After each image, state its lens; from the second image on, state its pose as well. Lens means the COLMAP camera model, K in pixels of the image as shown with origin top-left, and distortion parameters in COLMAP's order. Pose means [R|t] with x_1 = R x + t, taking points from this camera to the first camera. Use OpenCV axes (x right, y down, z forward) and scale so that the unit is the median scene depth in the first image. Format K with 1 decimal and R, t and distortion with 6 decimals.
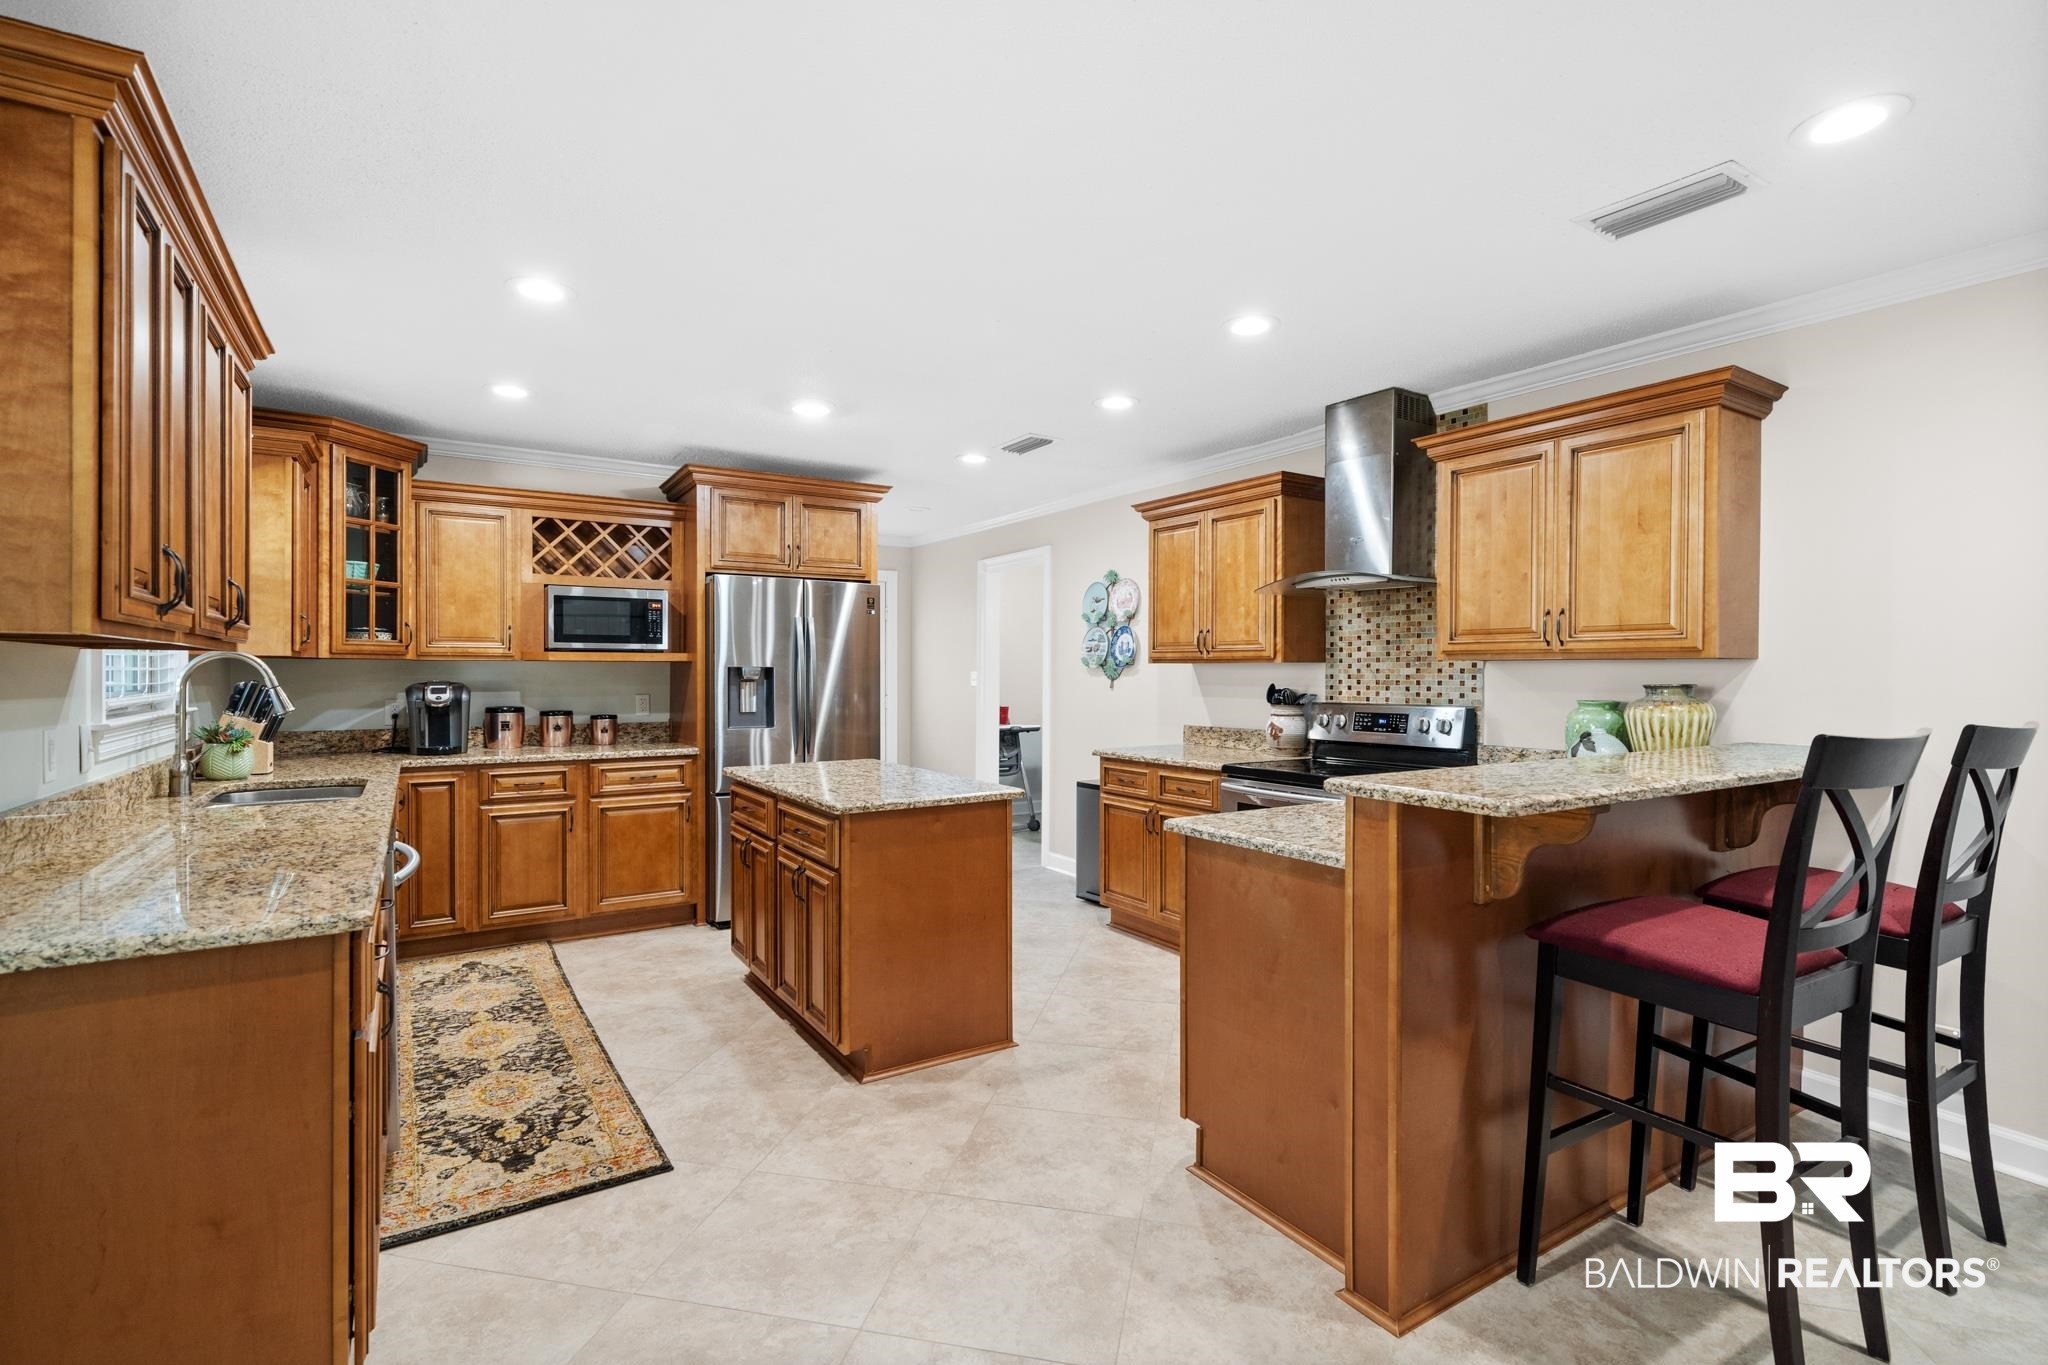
lens RADIAL K [[943.9, 0, 1029.4], [0, 943.9, 675.4], [0, 0, 1]] dist [-0.004821, -0.000622]
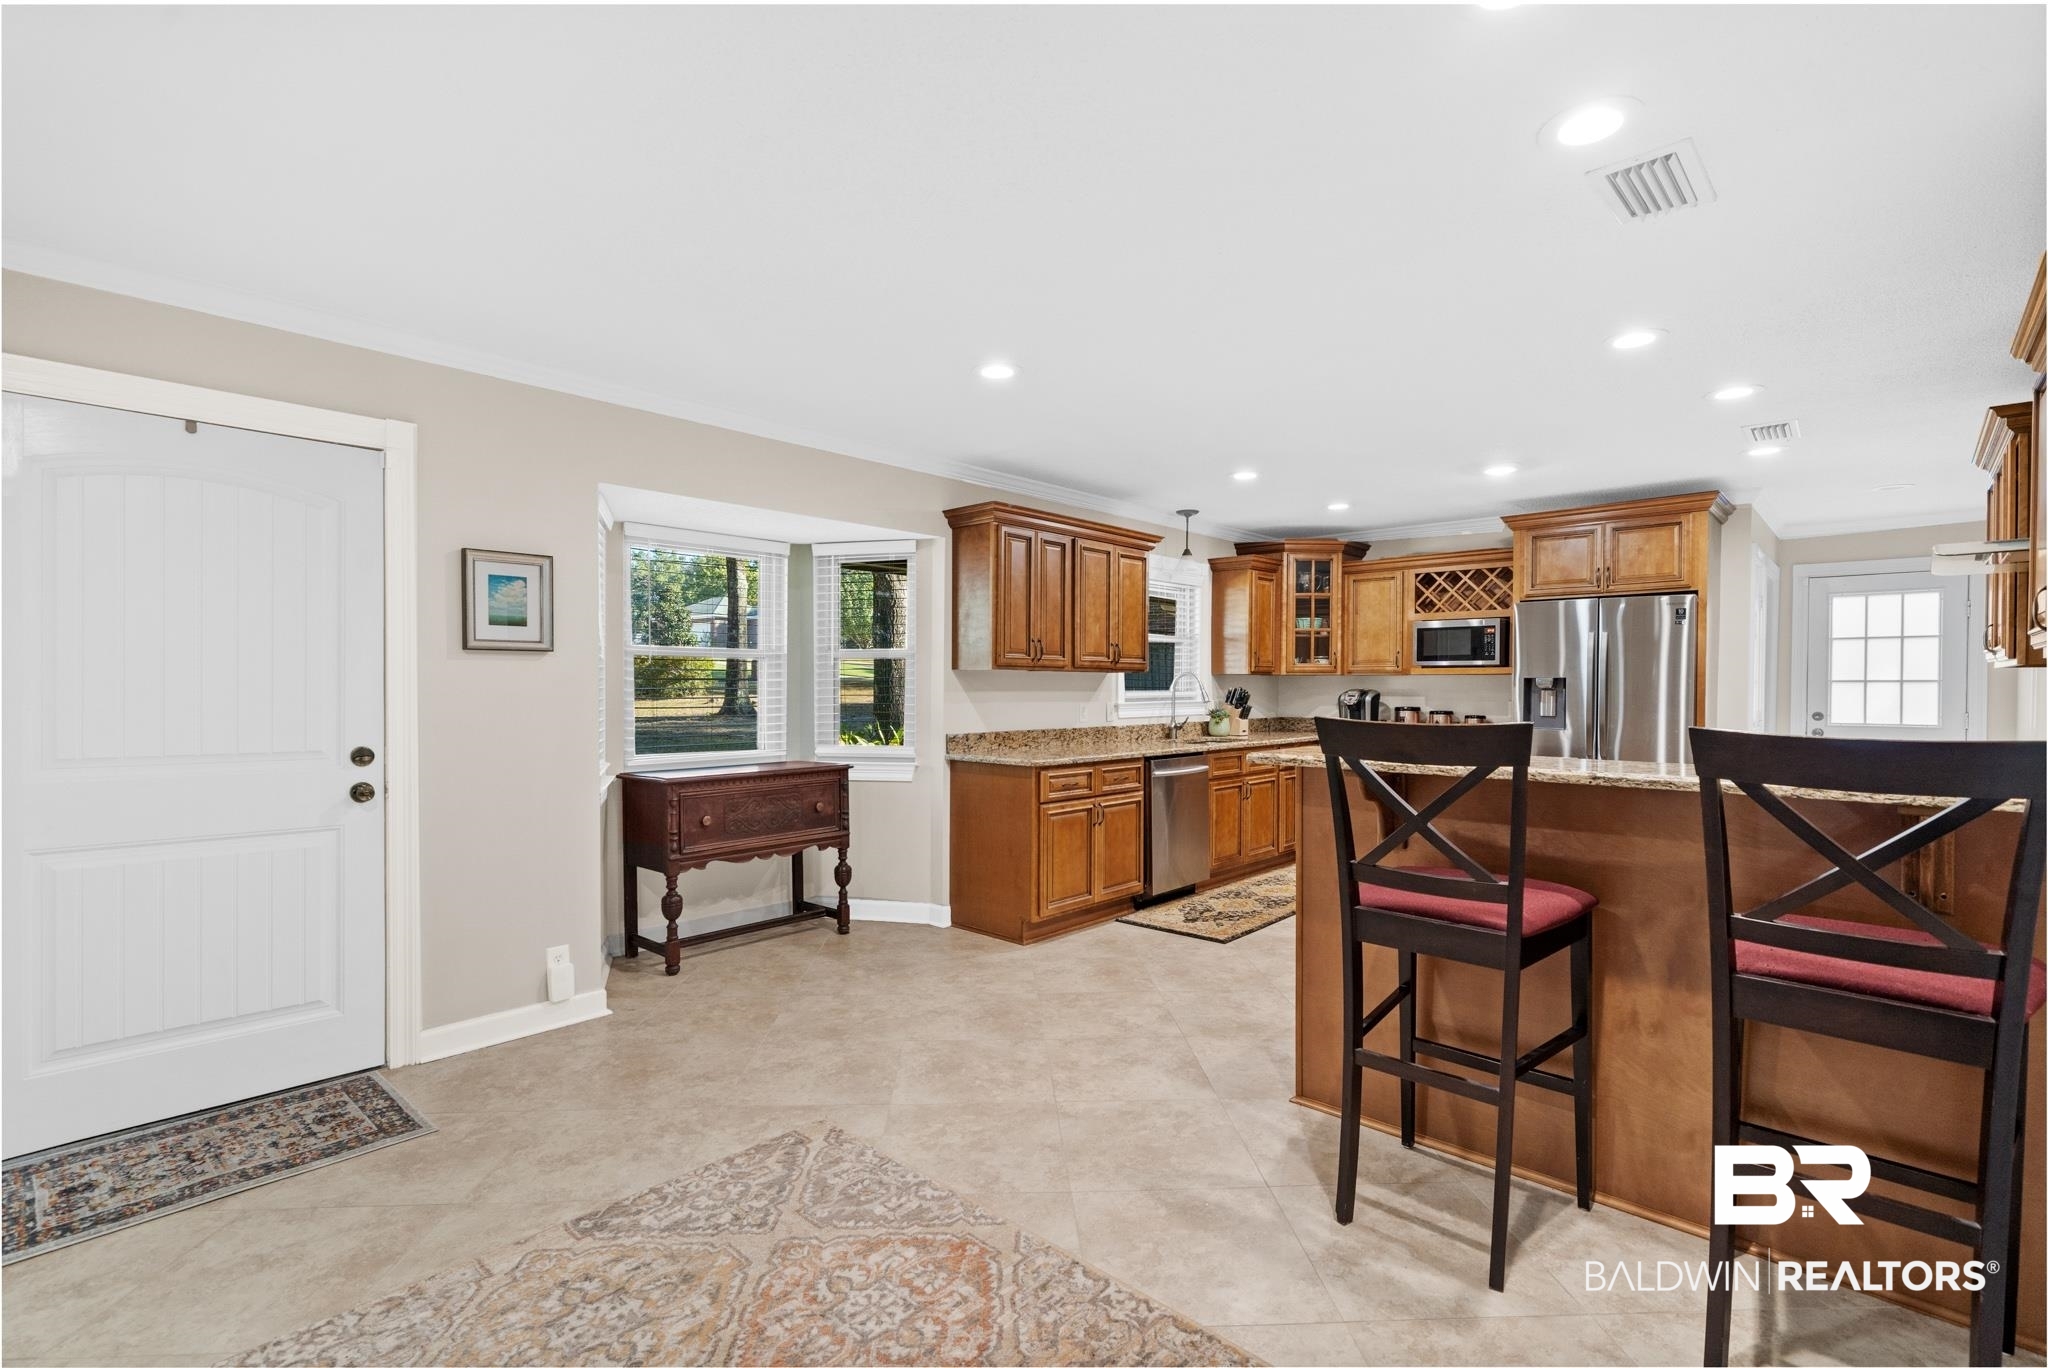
lens RADIAL K [[943.9, 0, 1019.7], [0, 943.9, 695.8], [0, 0, 1]] dist [-0.004821, -0.000622]
pose [[0.242350, 0.008268, -0.970154, 0.809338], [-0.004703, 0.999962, 0.007348, 0.009485], [0.970177, 0.002782, 0.242380, 0.085129]]
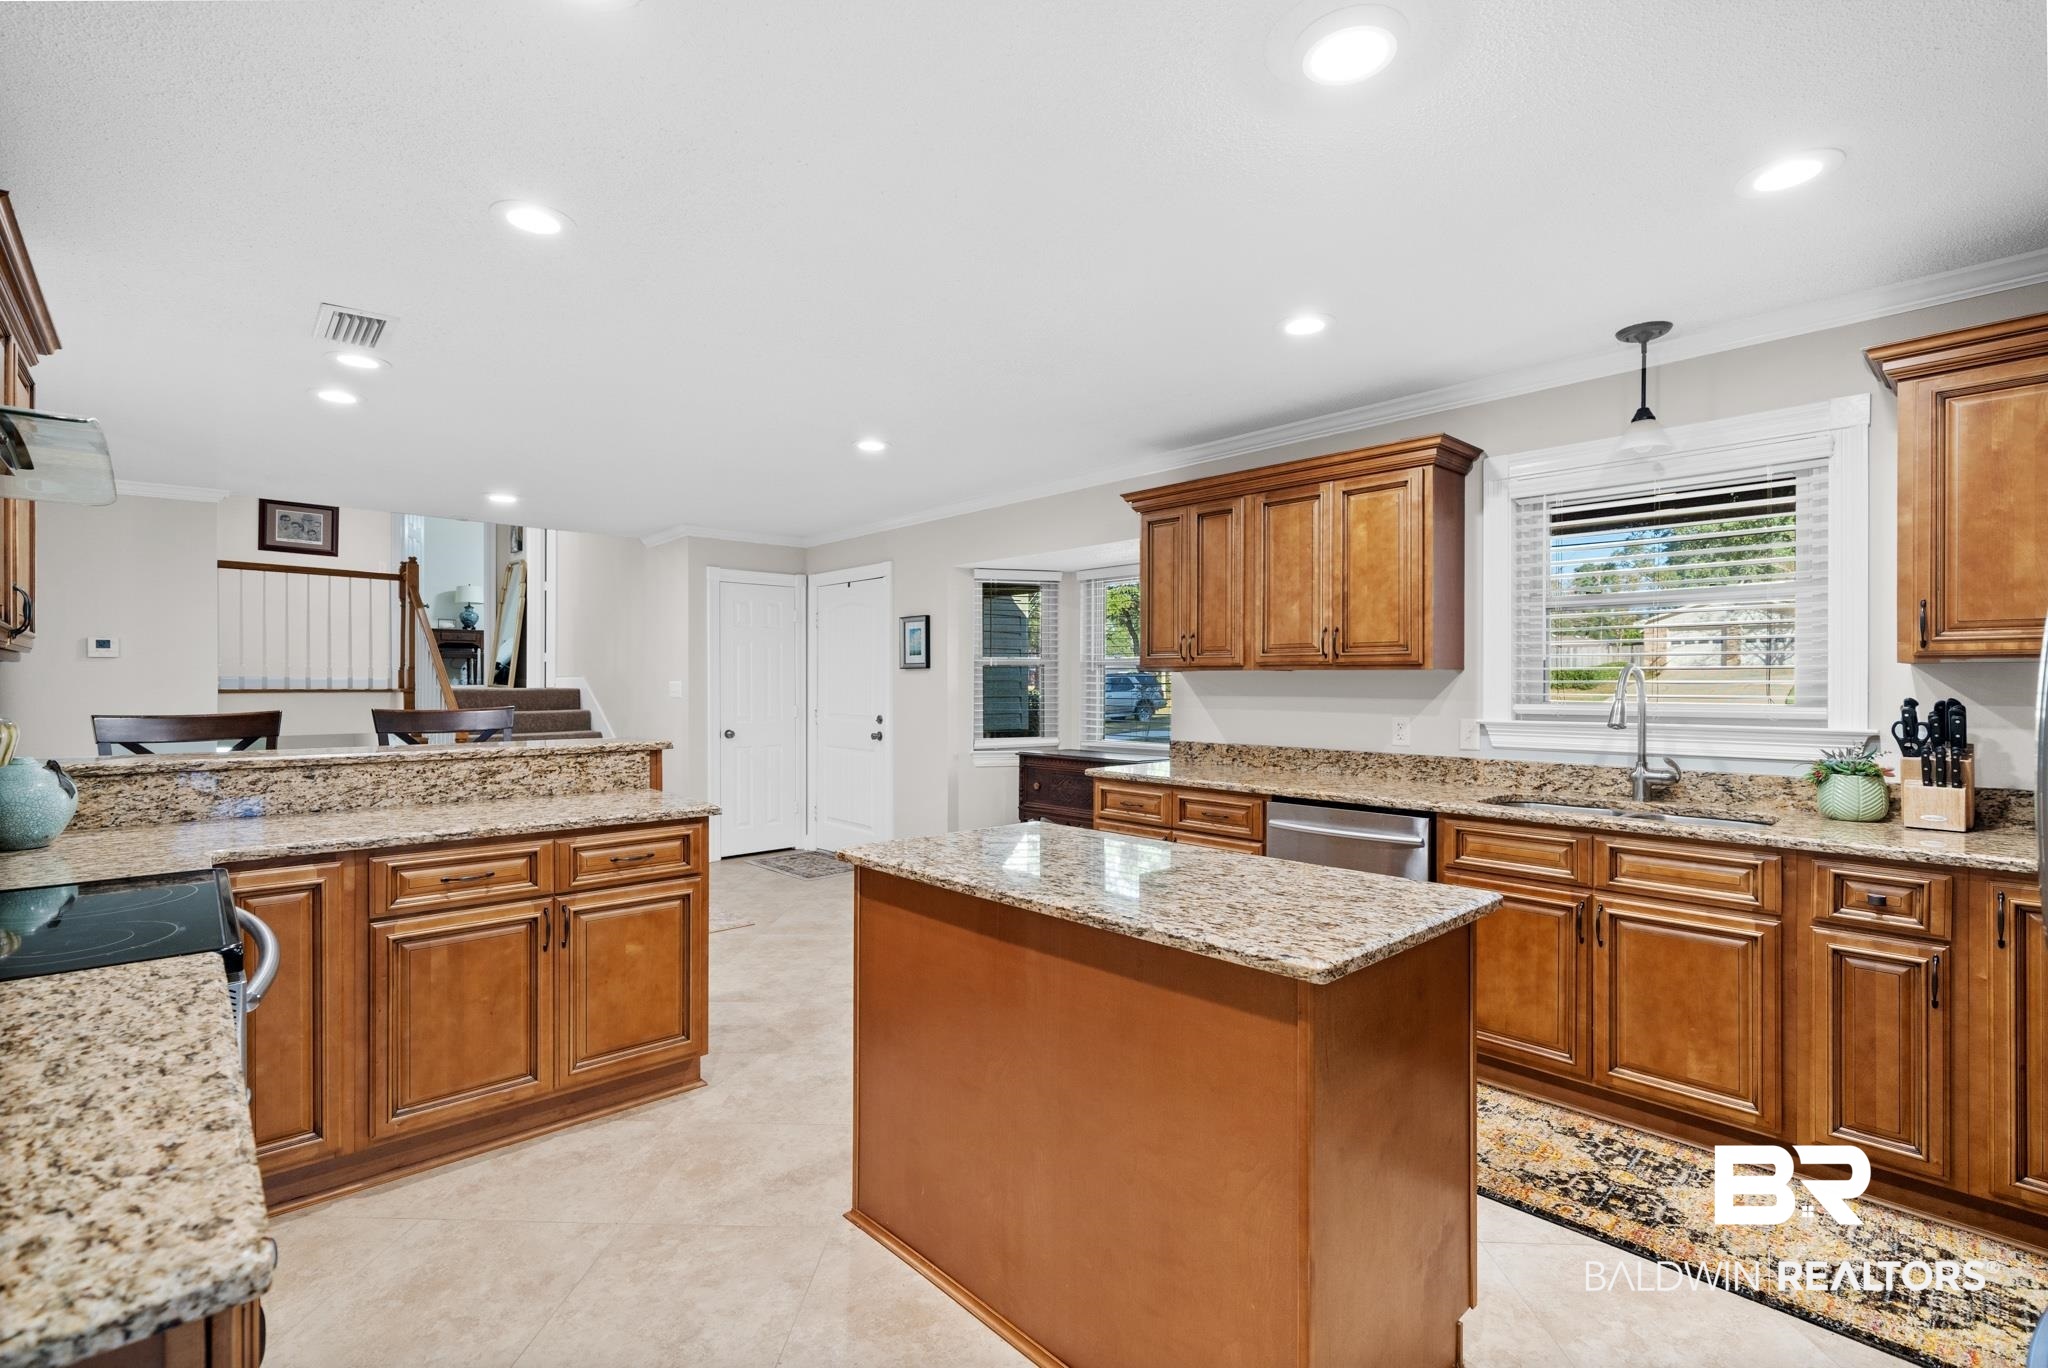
lens RADIAL K [[920.8, 0, 1014.0], [0, 920.8, 681.4], [0, 0, 1]] dist [-0.001663, -0.000082]
pose [[-0.987554, -0.006397, -0.157153, -0.021428], [-0.006507, 0.999979, 0.000187, -0.001853], [0.157149, 0.001207, -0.987574, 1.356287]]
